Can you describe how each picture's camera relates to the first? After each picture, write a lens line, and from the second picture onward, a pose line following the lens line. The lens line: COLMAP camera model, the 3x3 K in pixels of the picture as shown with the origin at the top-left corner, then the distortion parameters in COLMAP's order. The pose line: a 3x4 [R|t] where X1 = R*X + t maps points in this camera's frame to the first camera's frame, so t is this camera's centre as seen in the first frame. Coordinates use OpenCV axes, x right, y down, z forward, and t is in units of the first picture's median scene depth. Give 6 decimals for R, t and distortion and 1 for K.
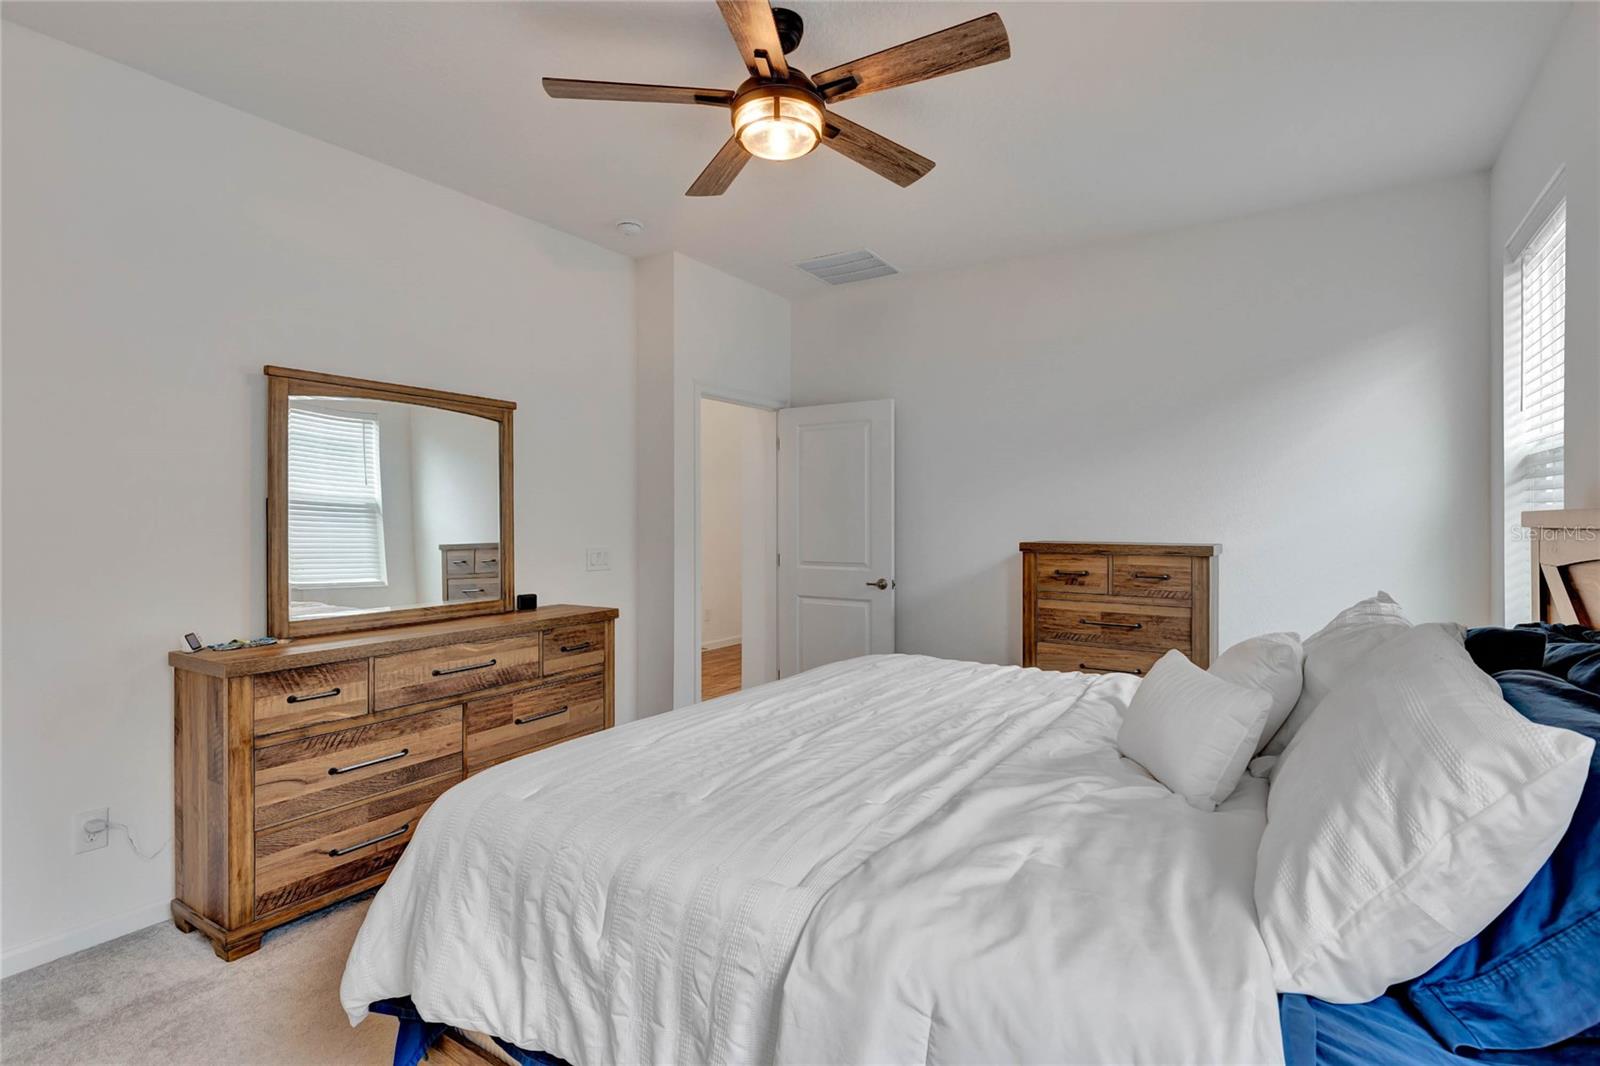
lens RADIAL K [[775.8, 0, 793.7], [0, 775.8, 516.5], [0, 0, 1]] dist [-0.000559, -0.000473]
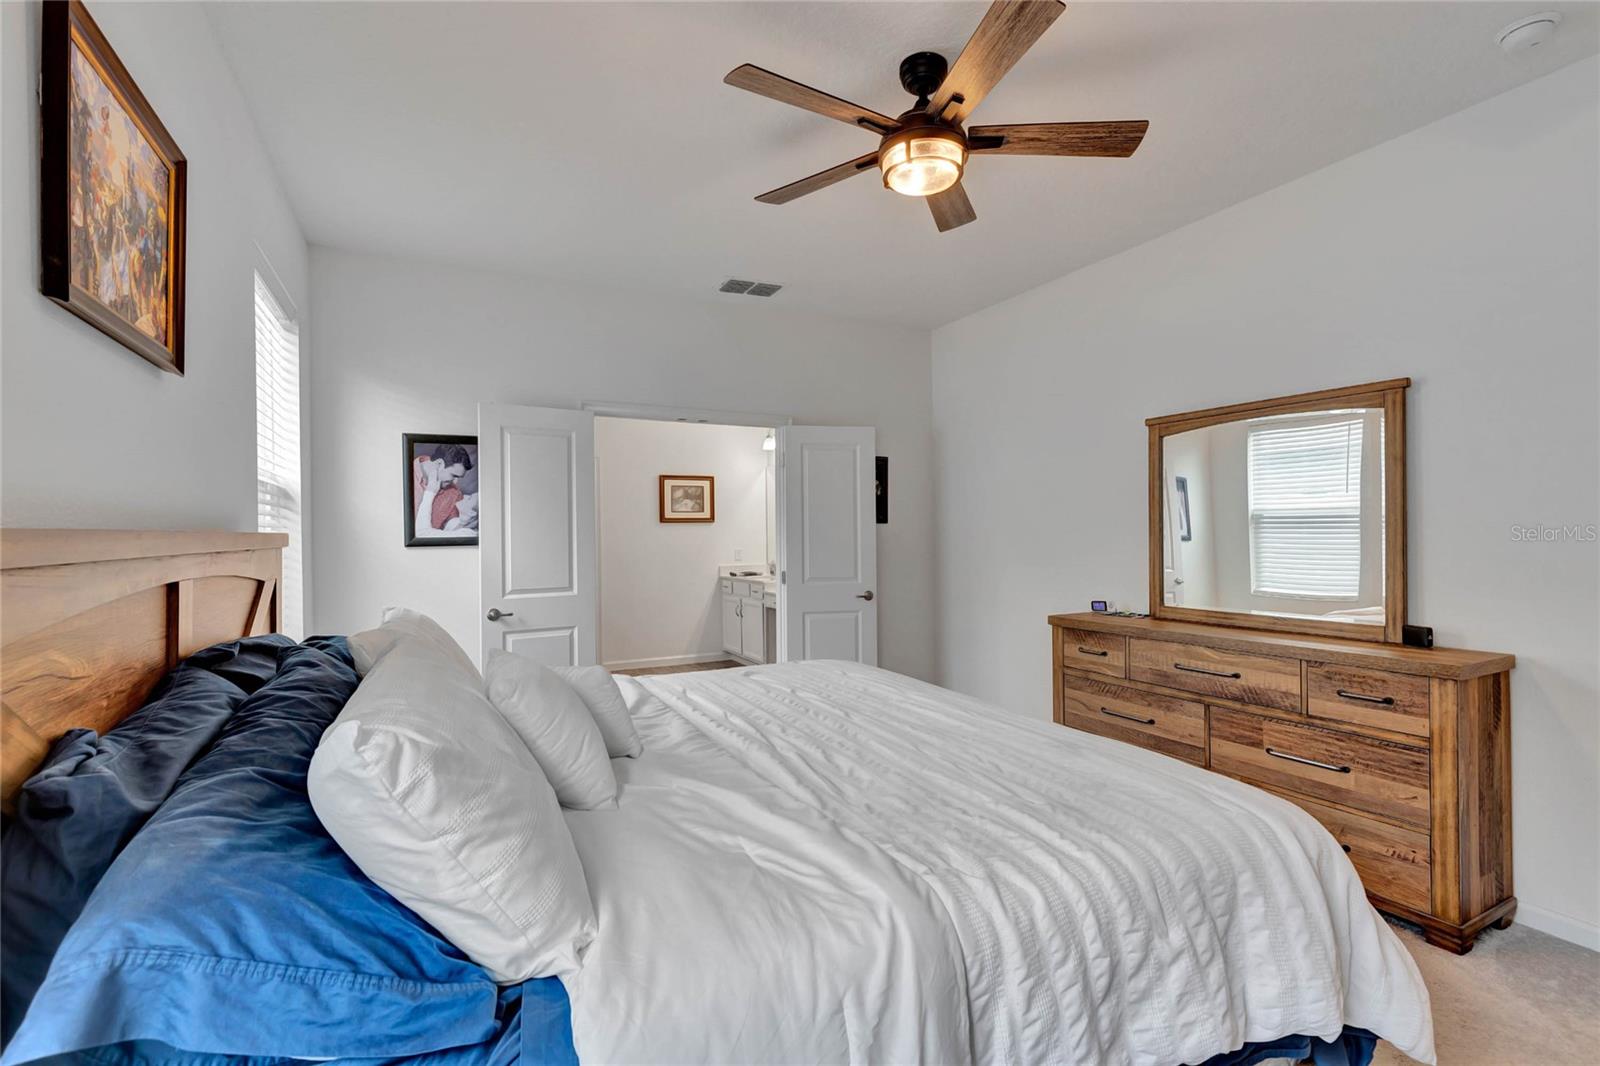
lens RADIAL K [[724.1, 0, 795.2], [0, 724.1, 534.7], [0, 0, 1]] dist [0.003943, -0.002026]
pose [[-0.488482, 0.013685, -0.872466, 0.710174], [0.013954, 0.999872, 0.007870, -0.004762], [0.872462, -0.008330, -0.488611, 1.006167]]
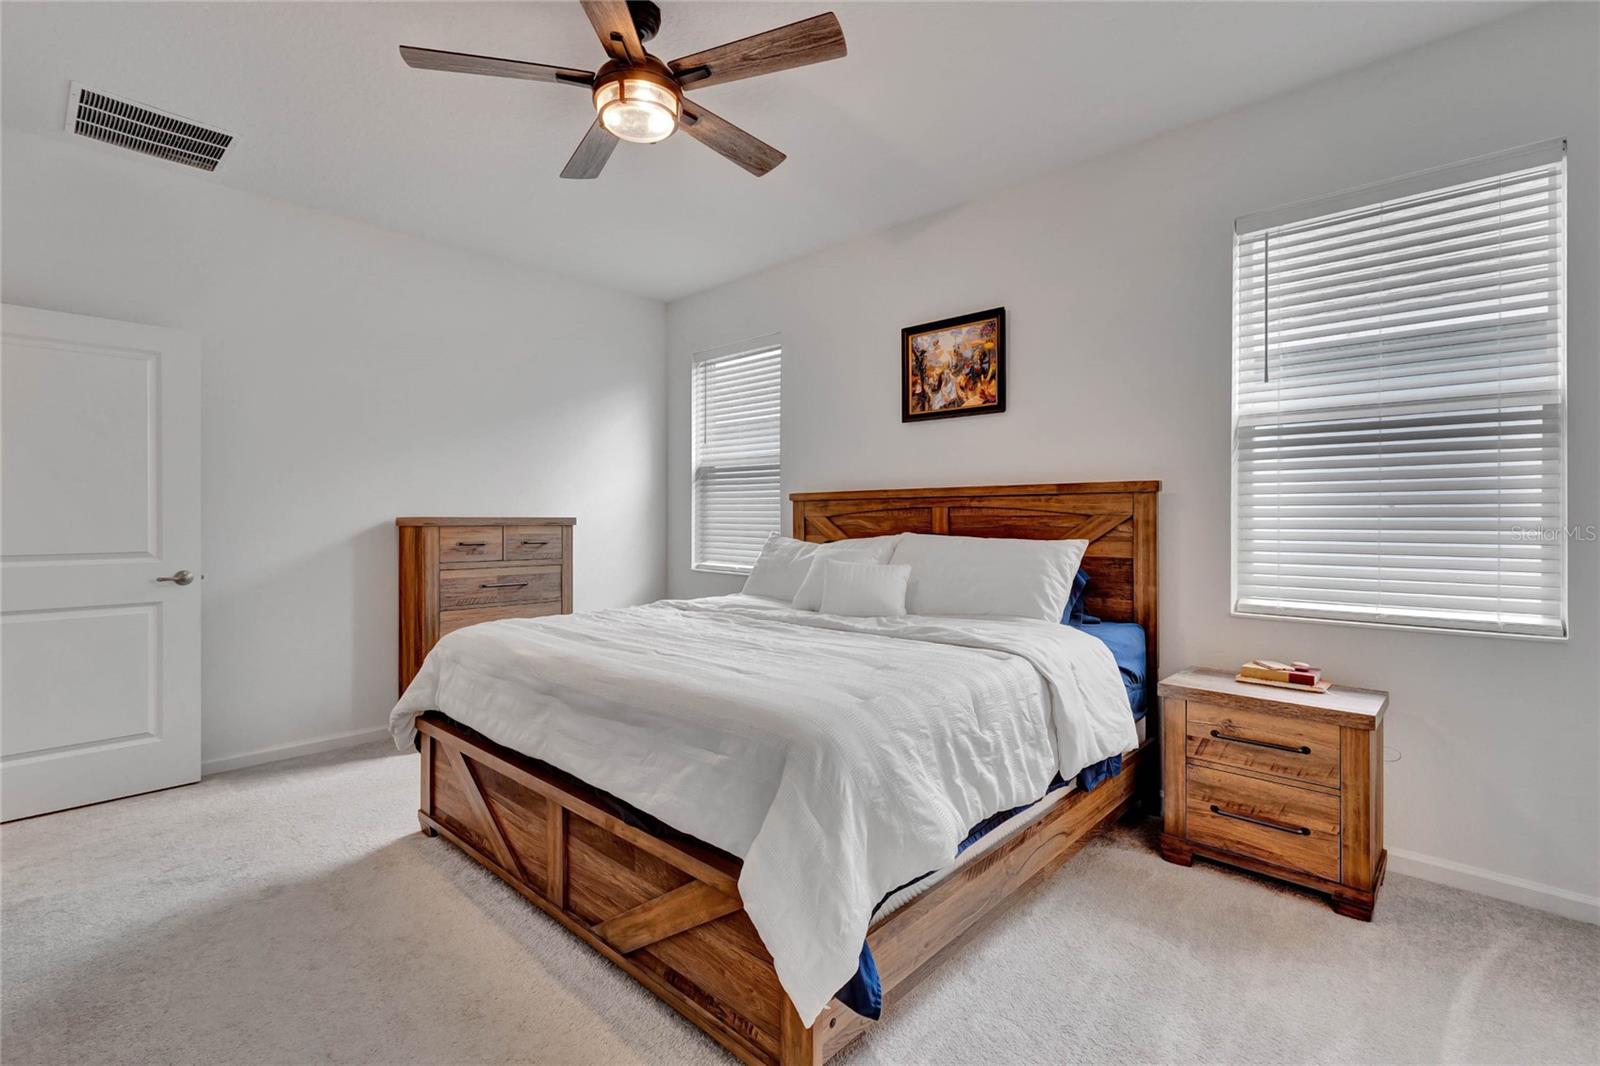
lens RADIAL K [[724.1, 0, 794.6], [0, 724.1, 521.8], [0, 0, 1]] dist [0.003943, -0.002026]
pose [[0.166825, -0.004143, 0.985978, -0.736705], [-0.001433, 0.999989, 0.004444, 0.045106], [-0.985985, -0.002154, 0.166817, 0.470926]]
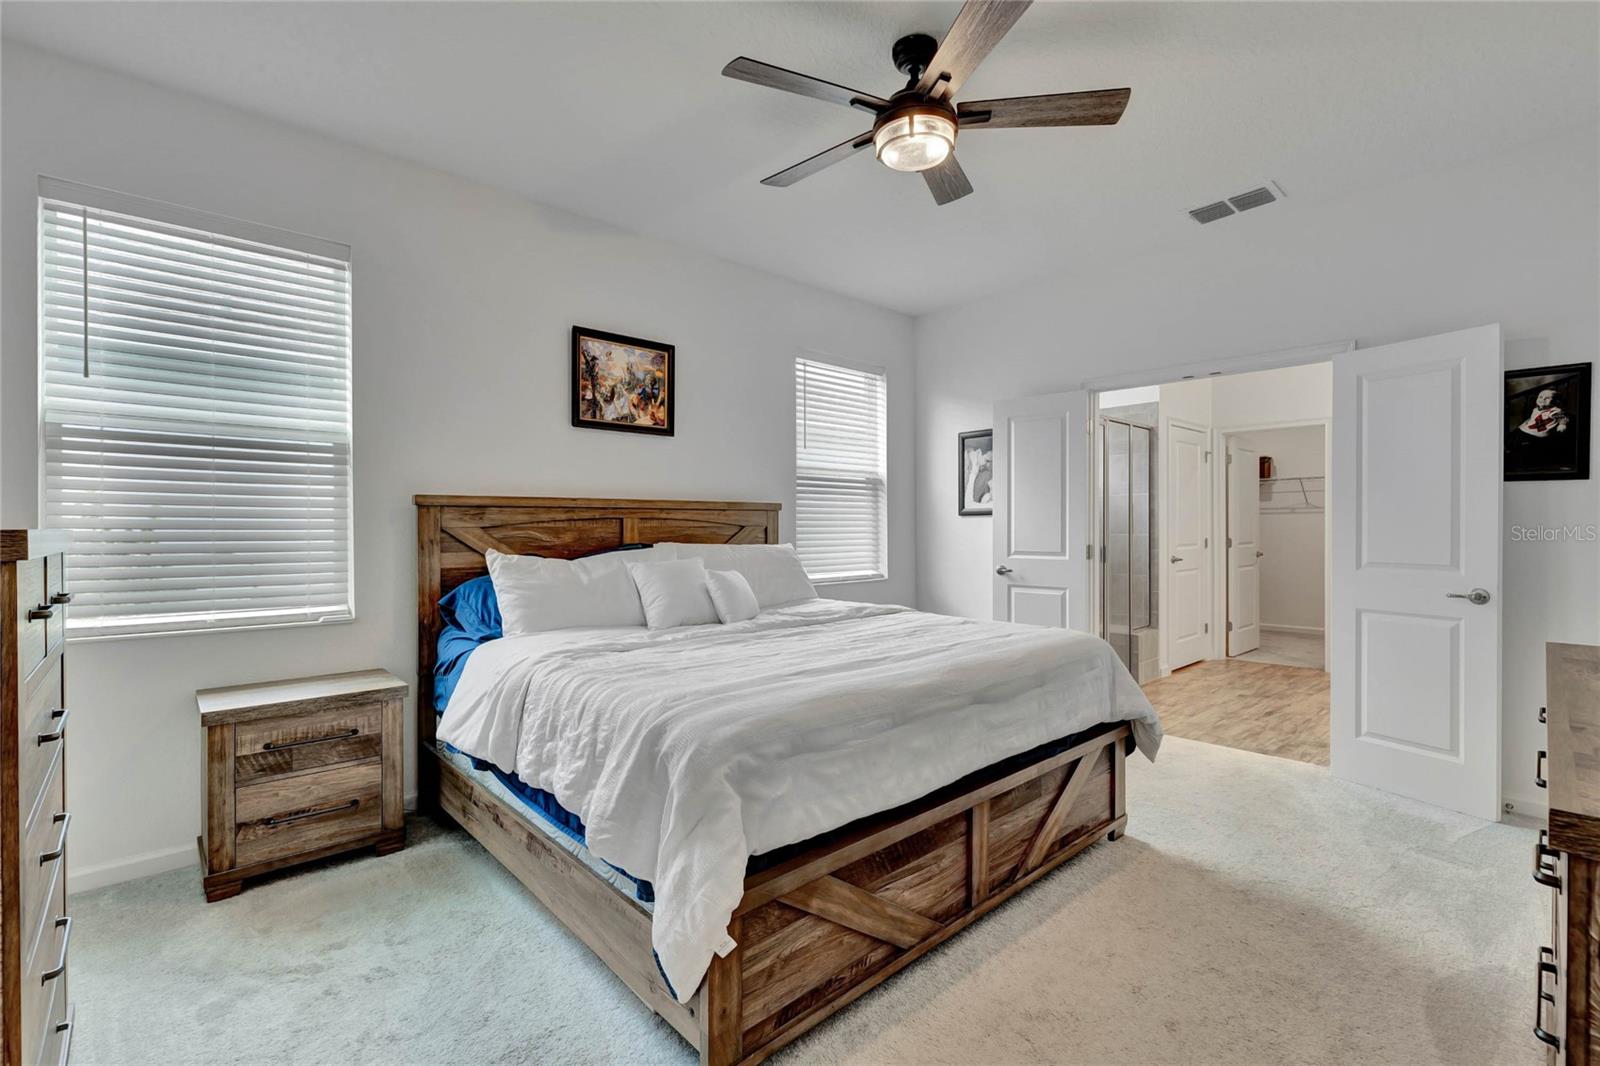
lens RADIAL K [[724.1, 0, 781.1], [0, 724.1, 534.5], [0, 0, 1]] dist [0.003943, -0.002026]
pose [[-0.967355, 0.005222, 0.253372, -0.068461], [0.006274, 0.999975, 0.003344, 0.051142], [-0.253348, 0.004824, -0.967363, 1.572120]]
